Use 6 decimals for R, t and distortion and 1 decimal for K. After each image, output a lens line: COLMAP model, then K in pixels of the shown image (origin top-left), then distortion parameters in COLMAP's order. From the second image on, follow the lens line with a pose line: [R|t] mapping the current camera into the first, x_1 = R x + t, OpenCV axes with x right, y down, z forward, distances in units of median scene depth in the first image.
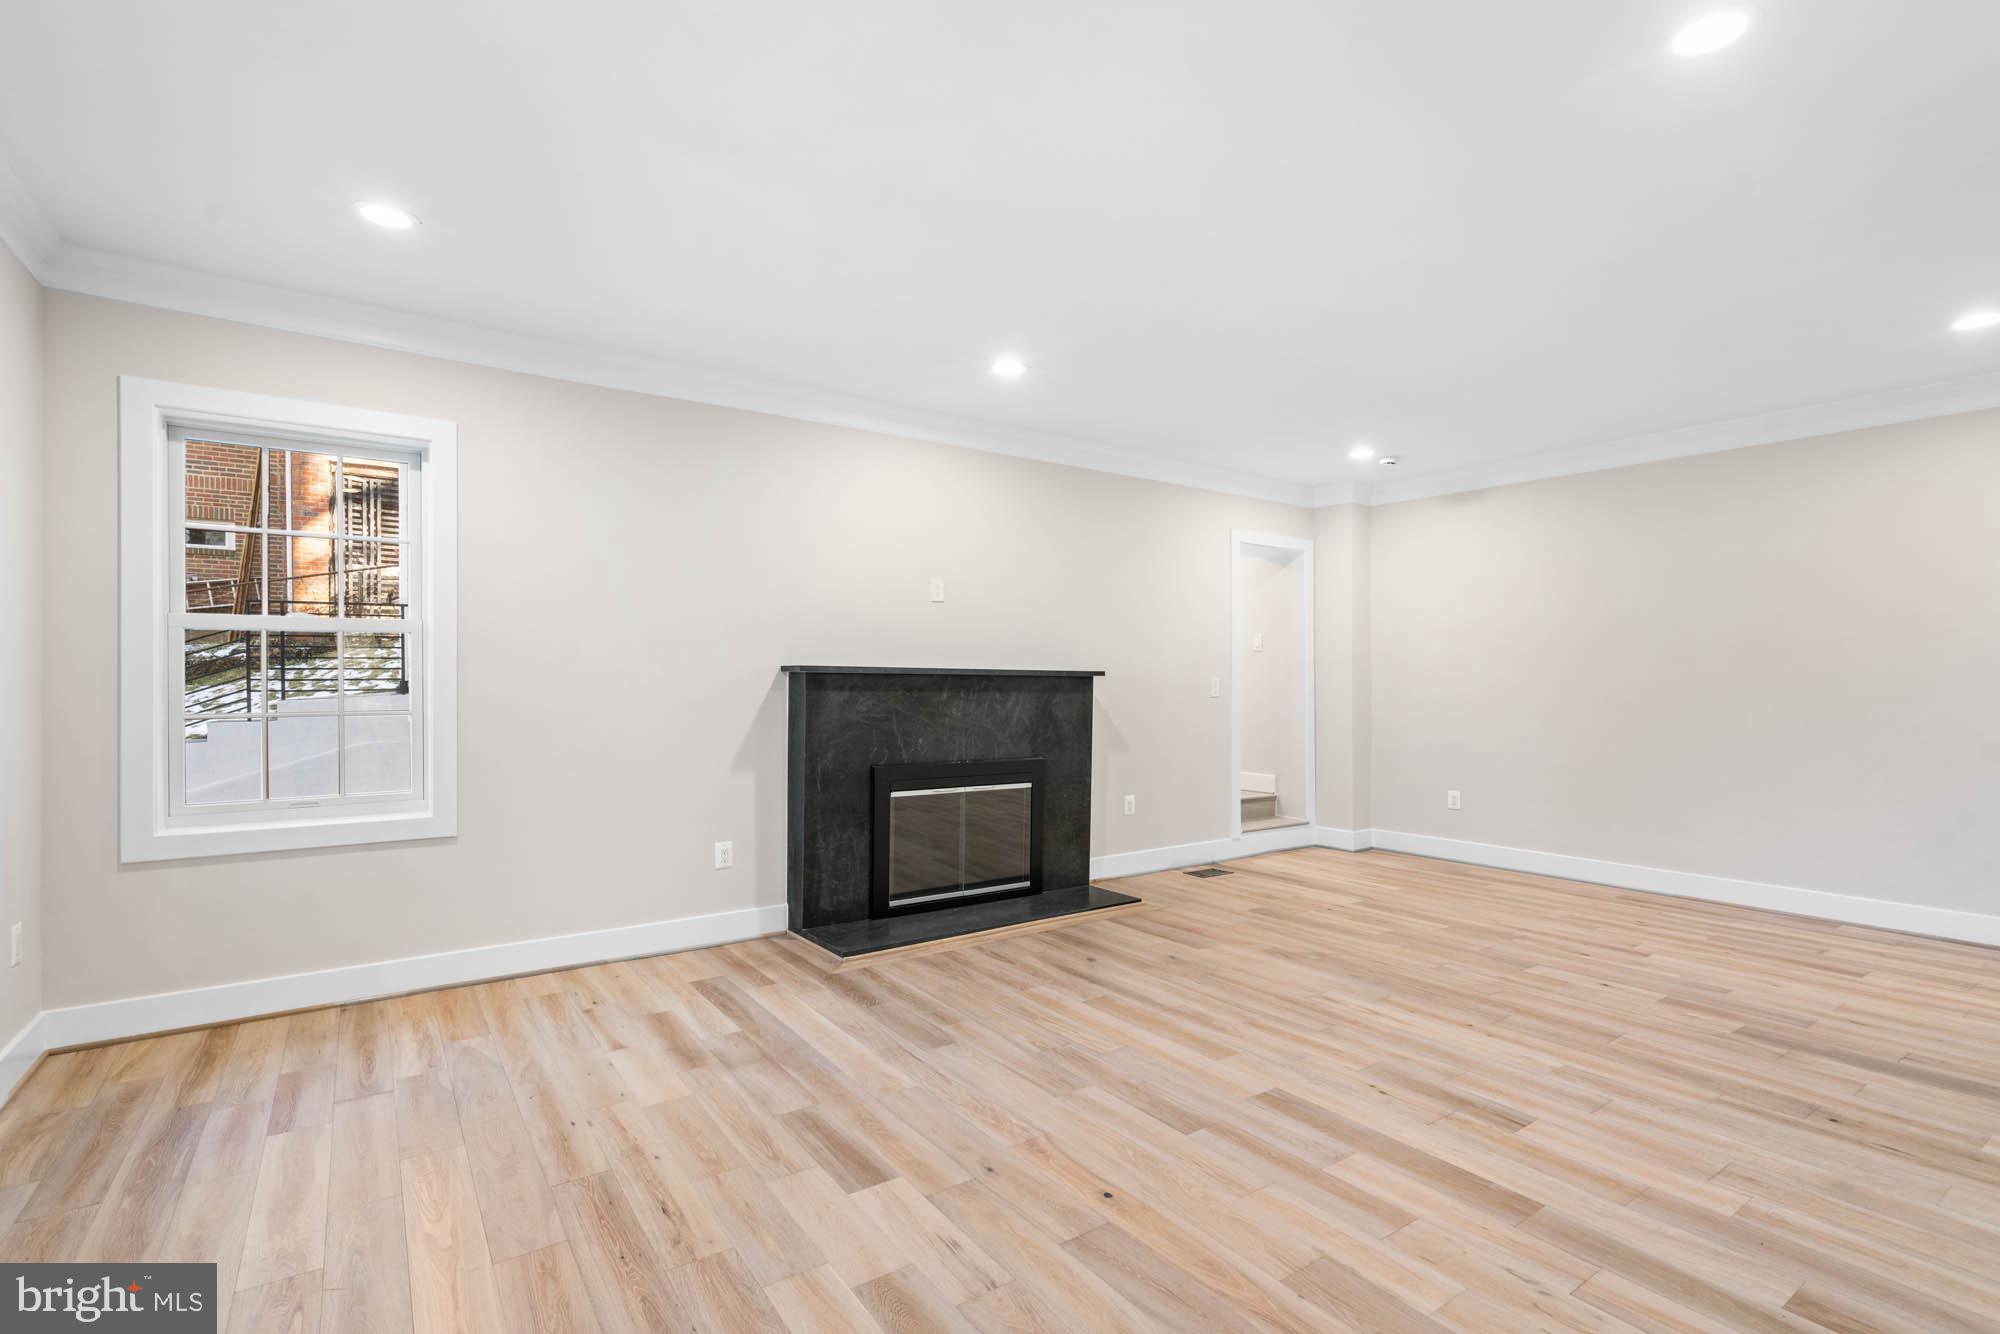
lens RADIAL K [[920.4, 0, 996.9], [0, 920.4, 679.4], [0, 0, 1]] dist [-0.005383, 0.002628]
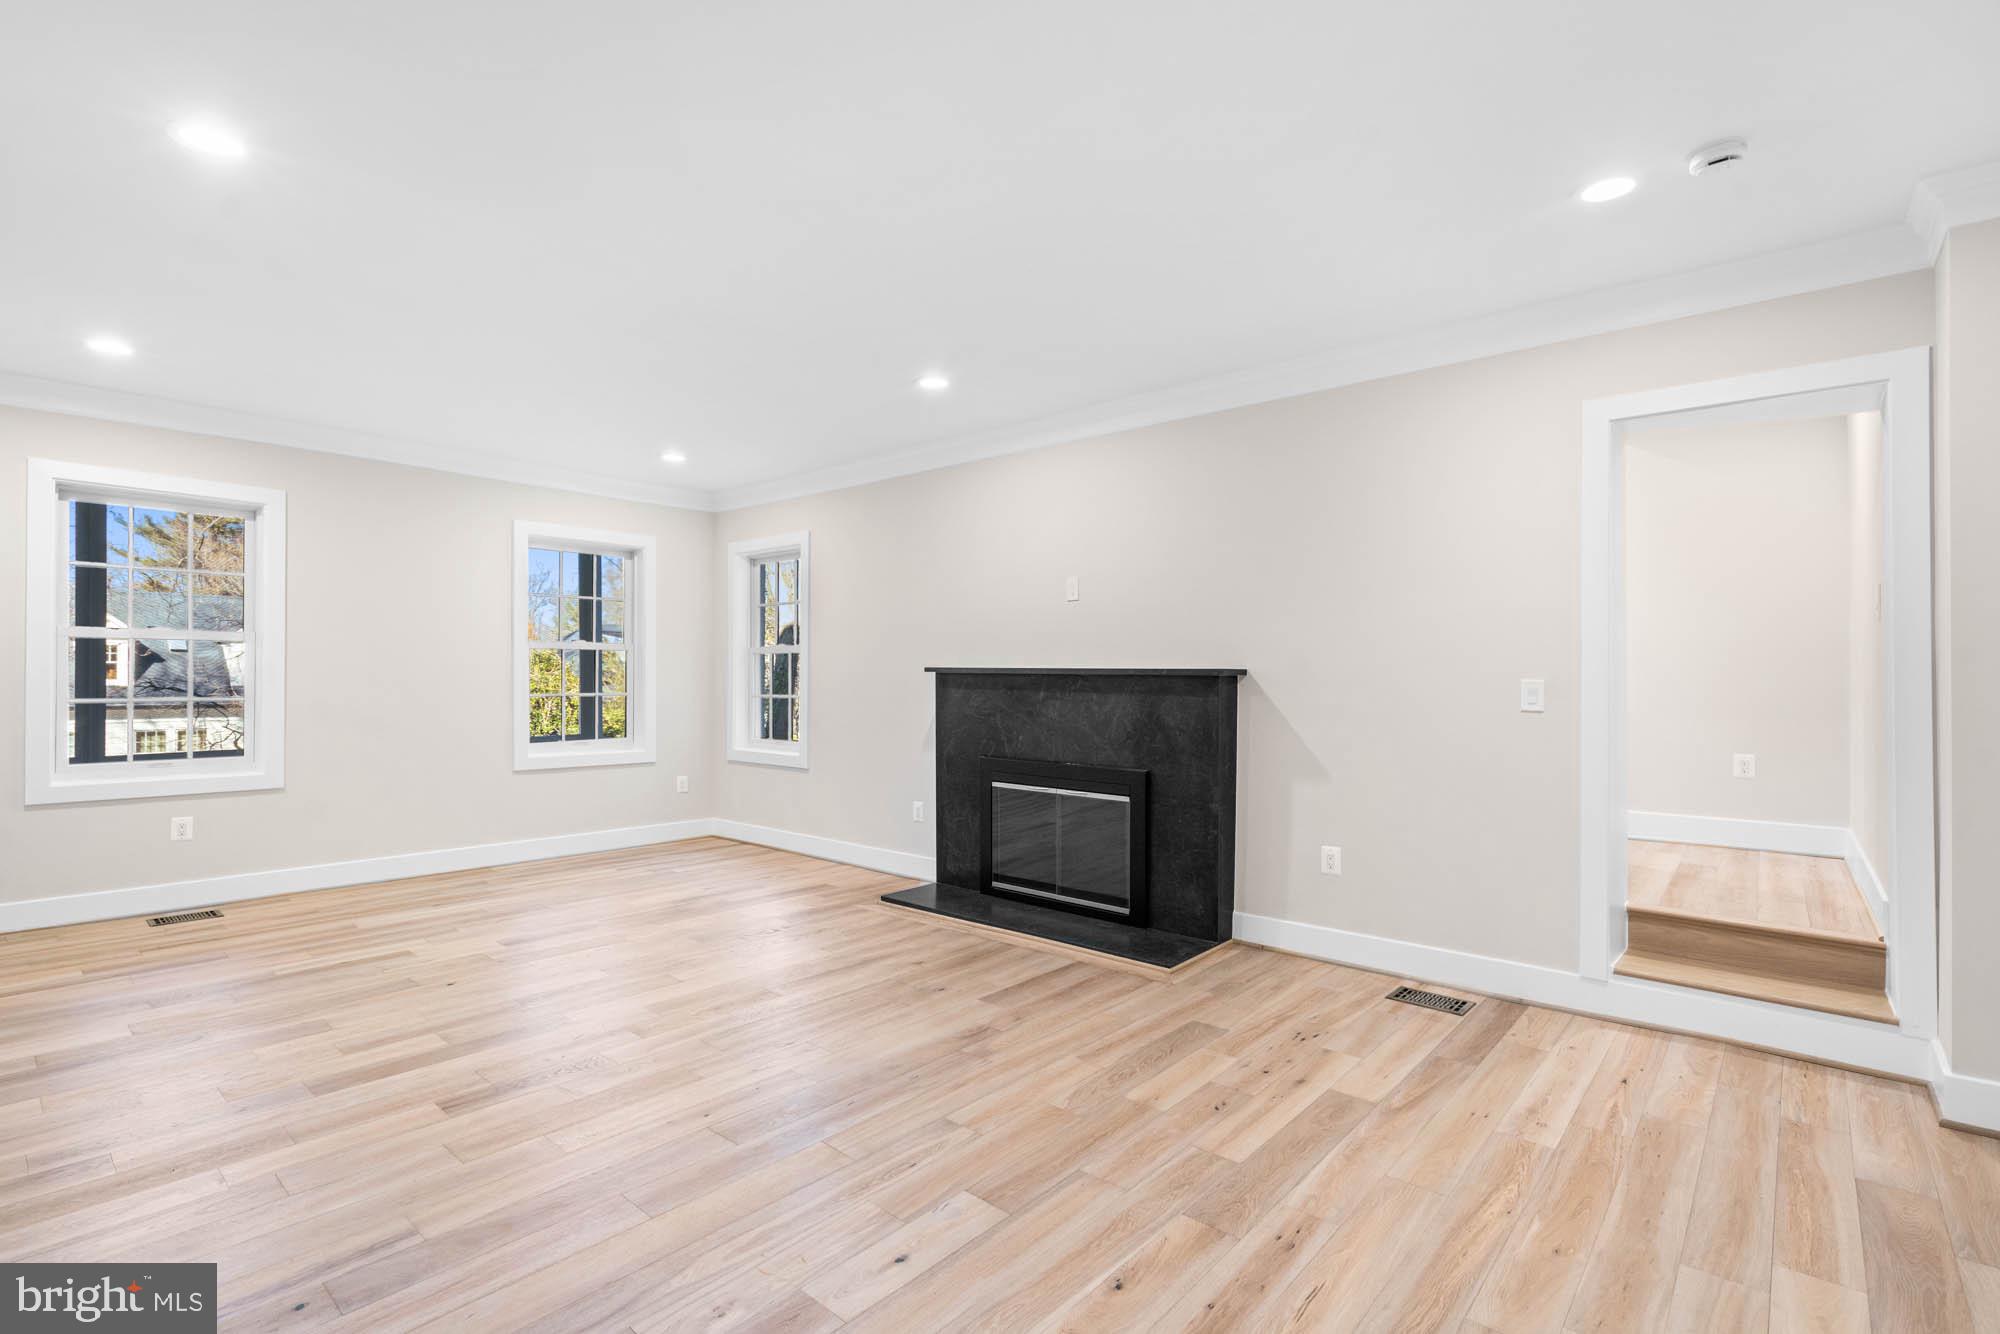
lens RADIAL K [[920.4, 0, 1003.4], [0, 920.4, 666.5], [0, 0, 1]] dist [-0.005383, 0.002628]
pose [[0.252115, -0.010069, -0.967645, 0.902763], [-0.001358, 0.999941, -0.010759, -0.002547], [0.967696, 0.004026, 0.252087, 0.697965]]
